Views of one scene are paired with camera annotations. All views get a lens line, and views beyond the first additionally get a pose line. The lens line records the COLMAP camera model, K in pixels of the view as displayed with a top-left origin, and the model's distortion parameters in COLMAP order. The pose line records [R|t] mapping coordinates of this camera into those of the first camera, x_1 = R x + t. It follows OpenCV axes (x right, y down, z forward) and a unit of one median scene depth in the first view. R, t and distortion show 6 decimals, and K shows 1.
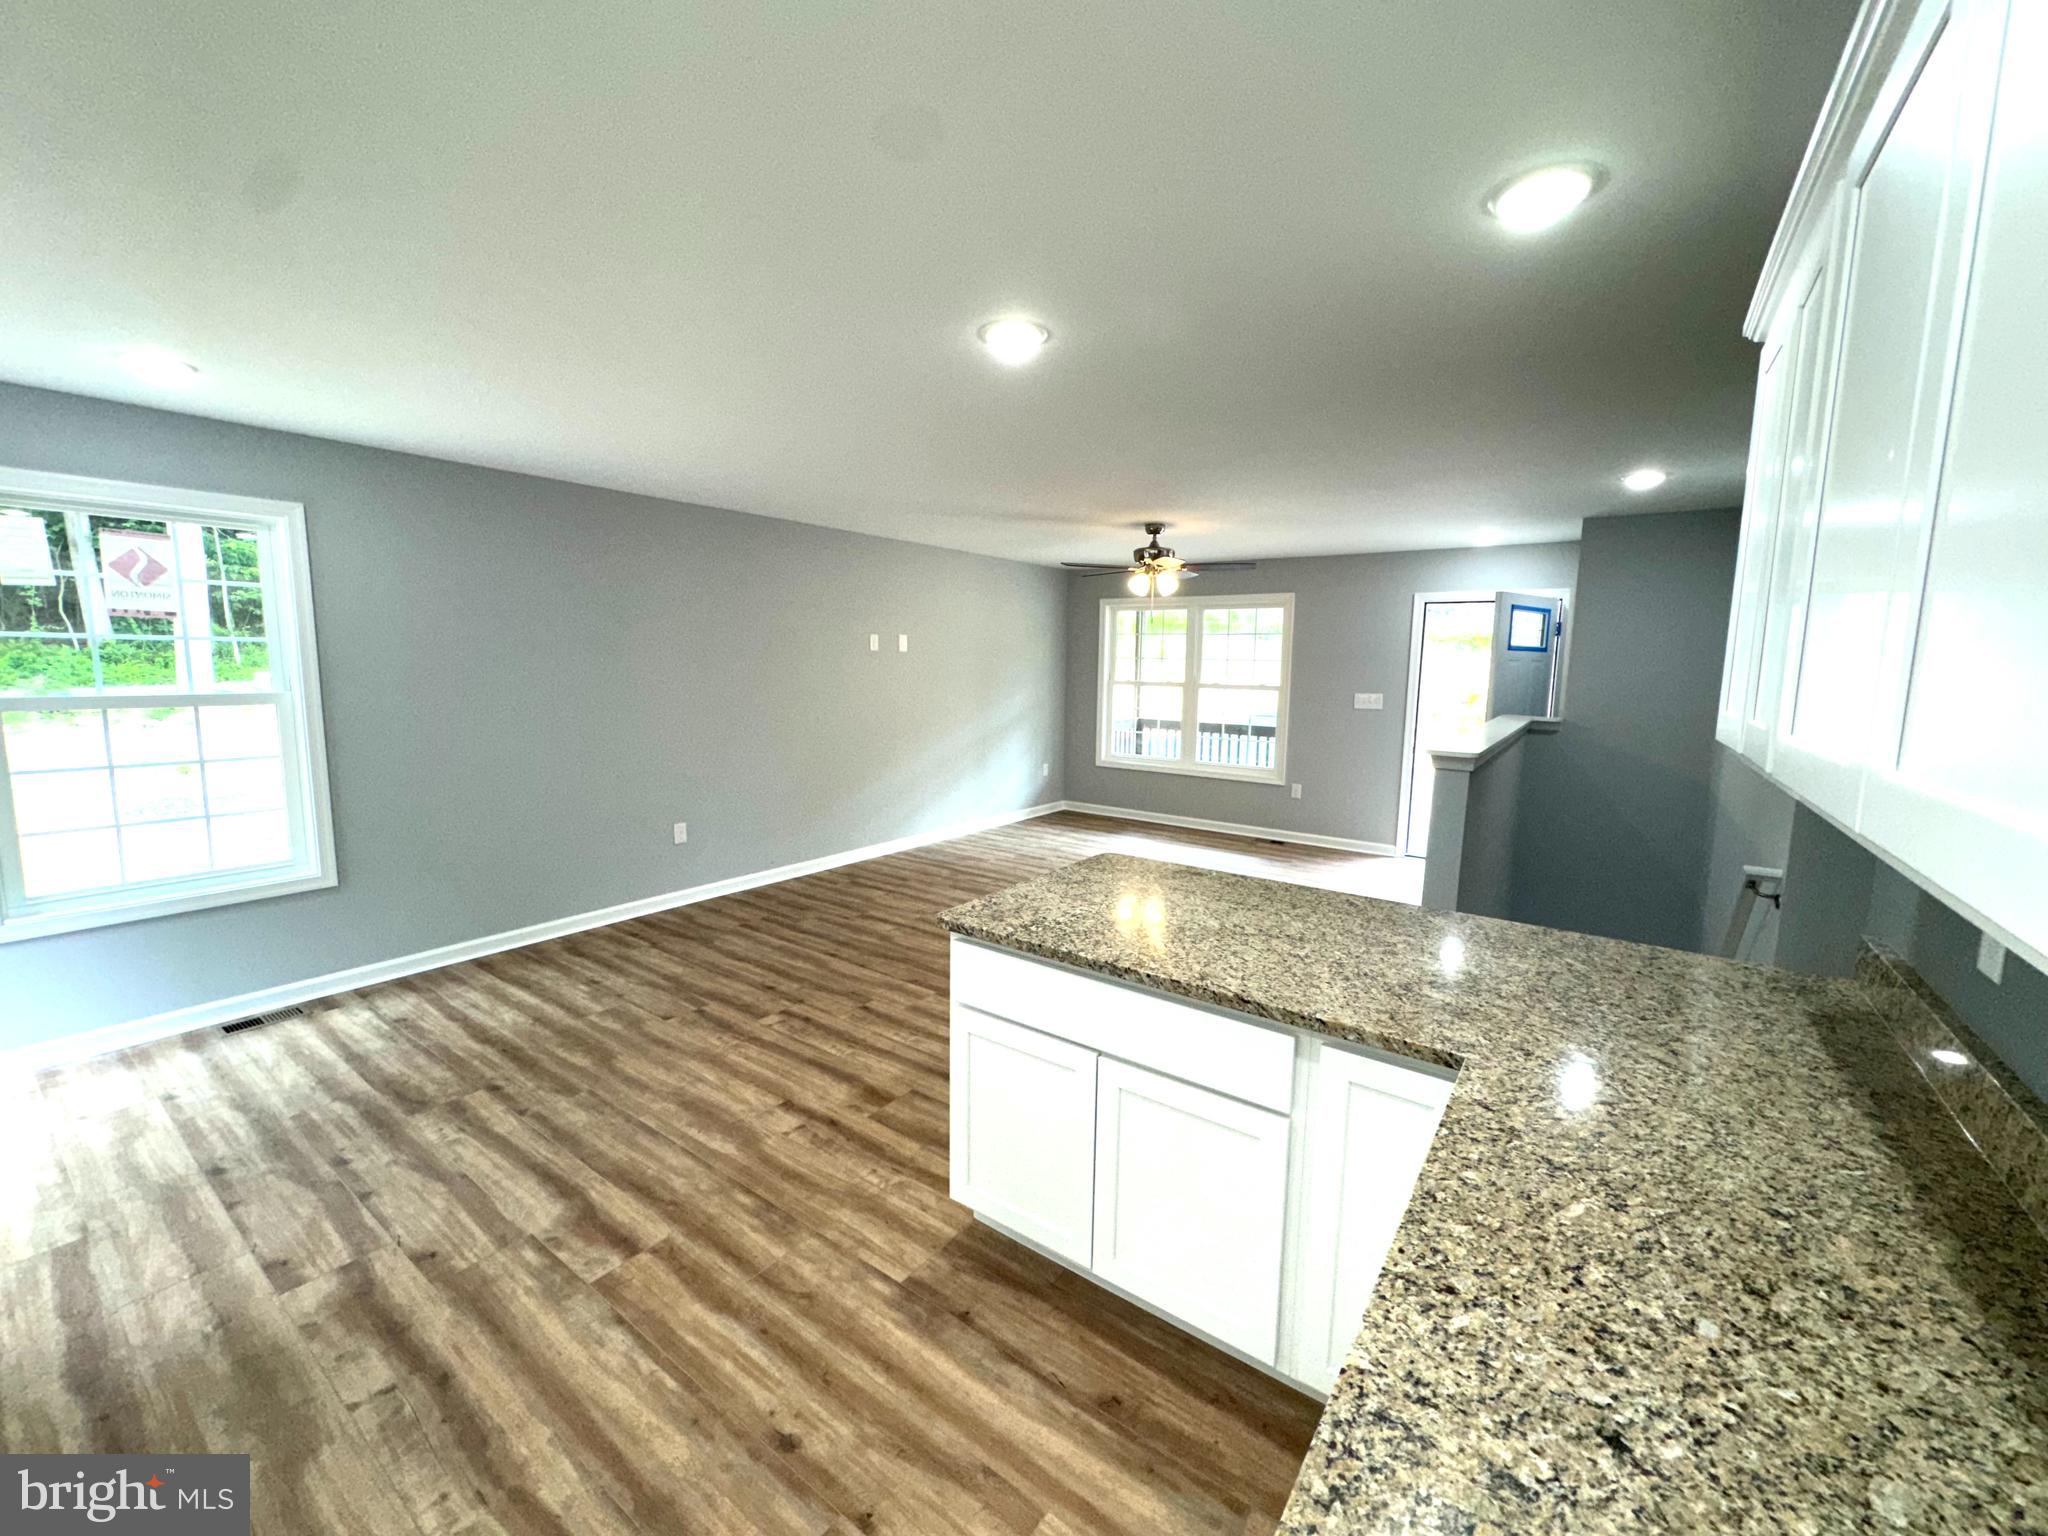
lens RADIAL K [[817.9, 0, 1021.9], [0, 817.9, 767.2], [0, 0, 1]] dist [-0.001718, 0.001131]
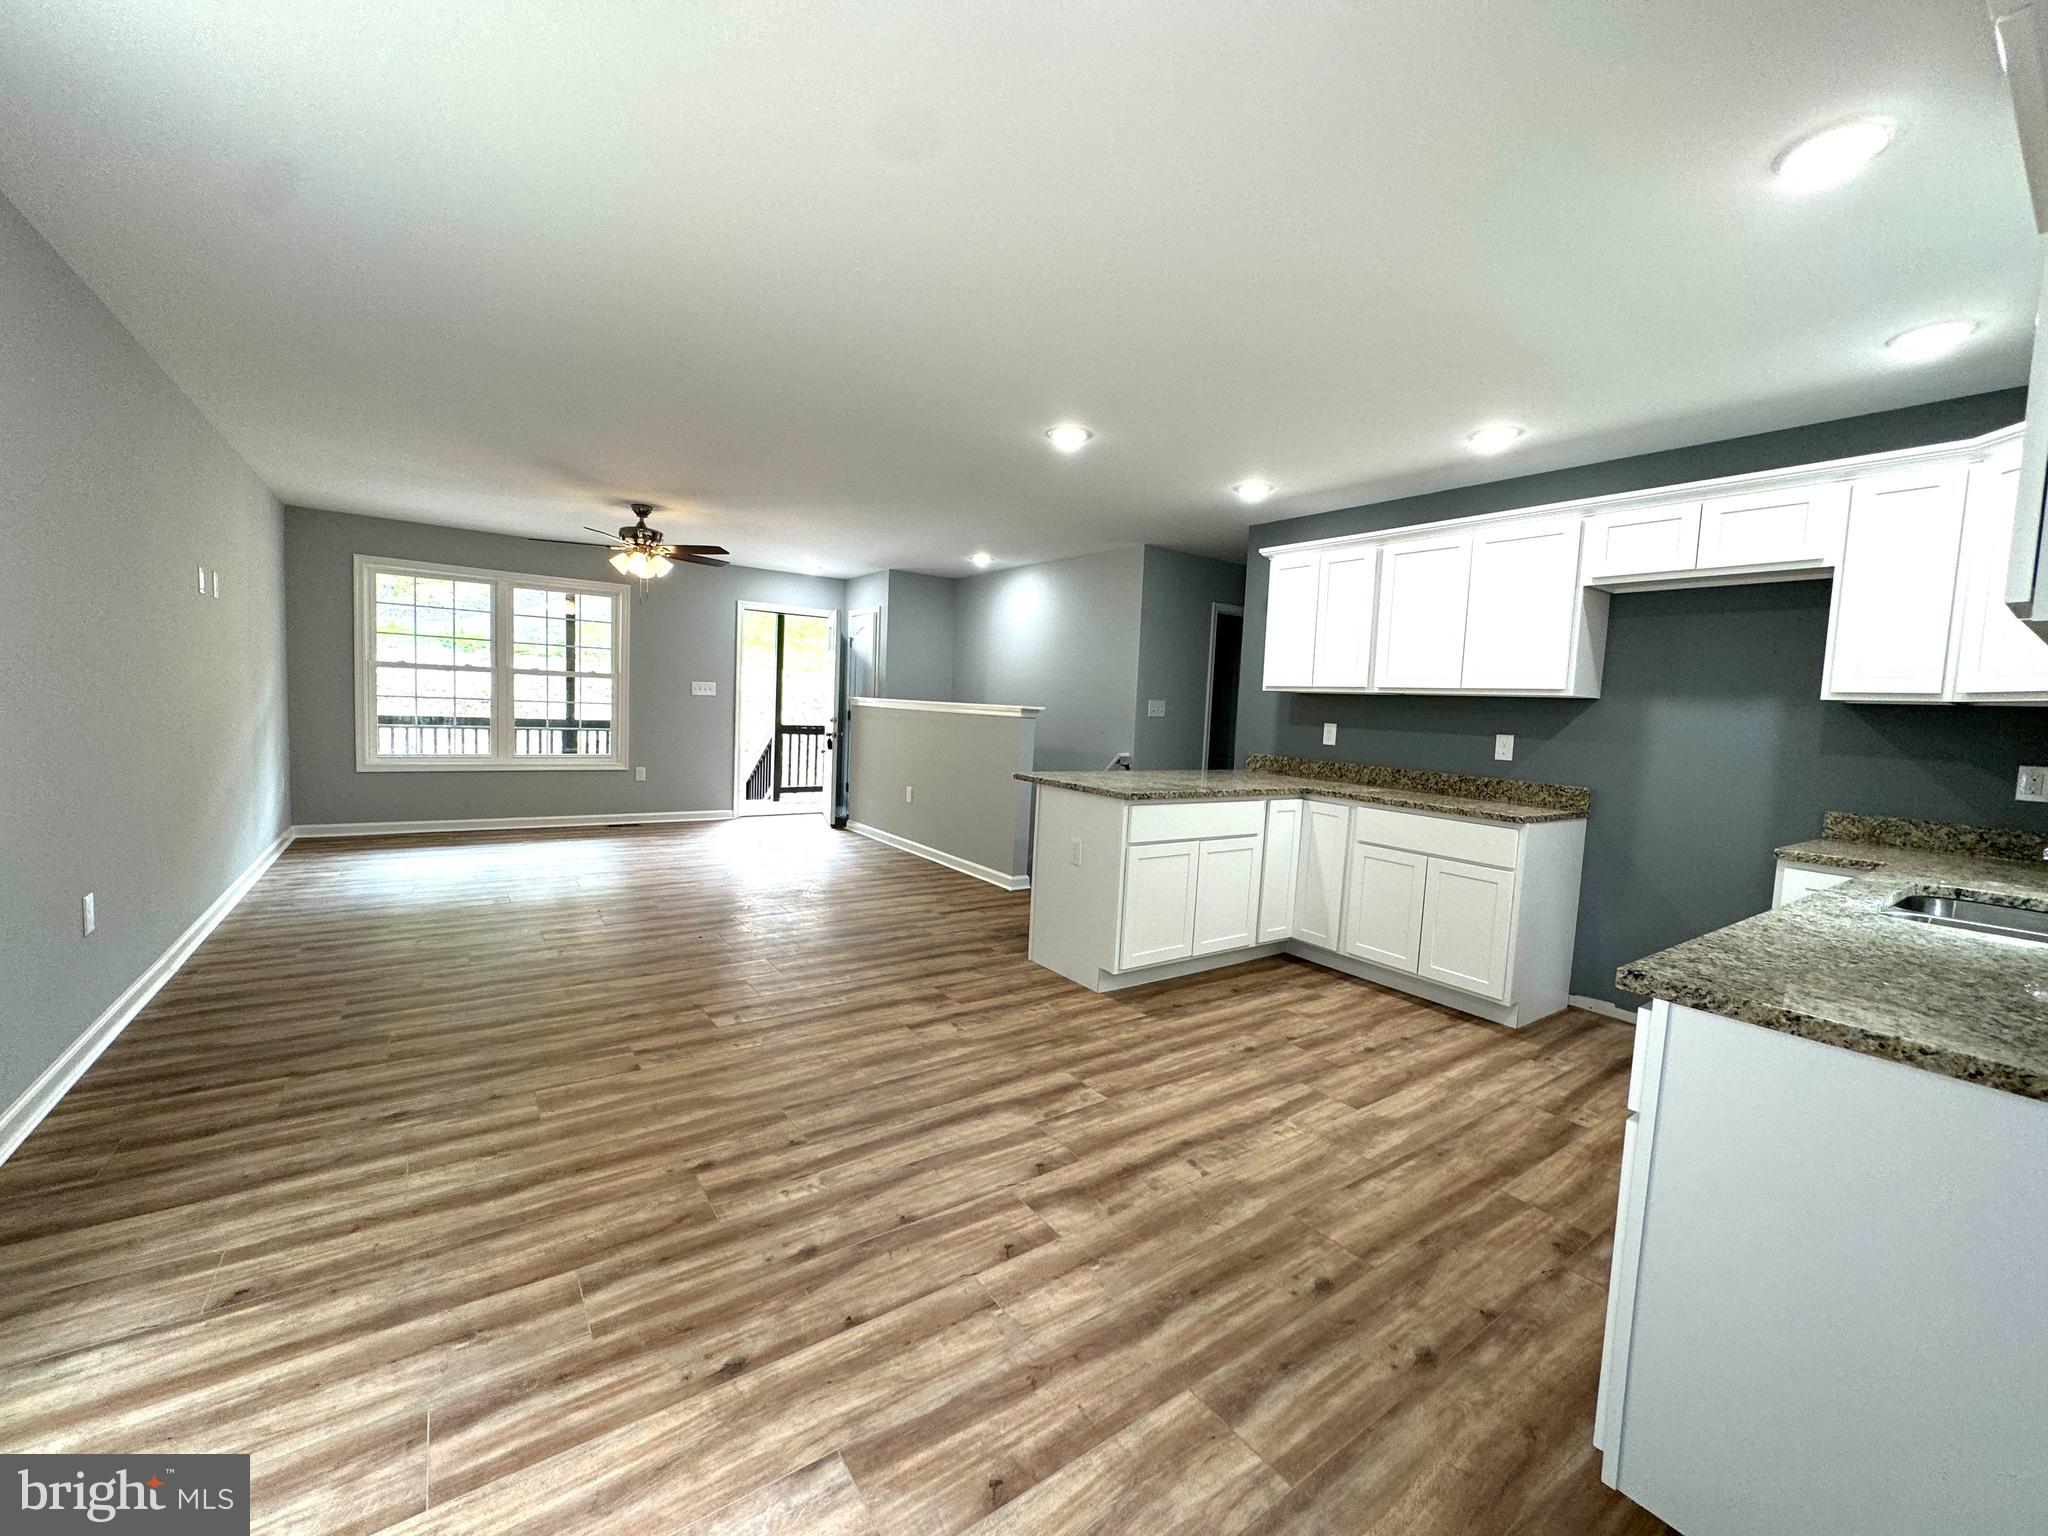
lens RADIAL K [[817.9, 0, 1029.1], [0, 817.9, 767.9], [0, 0, 1]] dist [-0.001718, 0.001131]
pose [[0.318316, -0.075040, 0.945010, -1.377027], [0.083647, 0.995197, 0.050849, 0.025258], [-0.944287, 0.062861, 0.323064, 0.522386]]
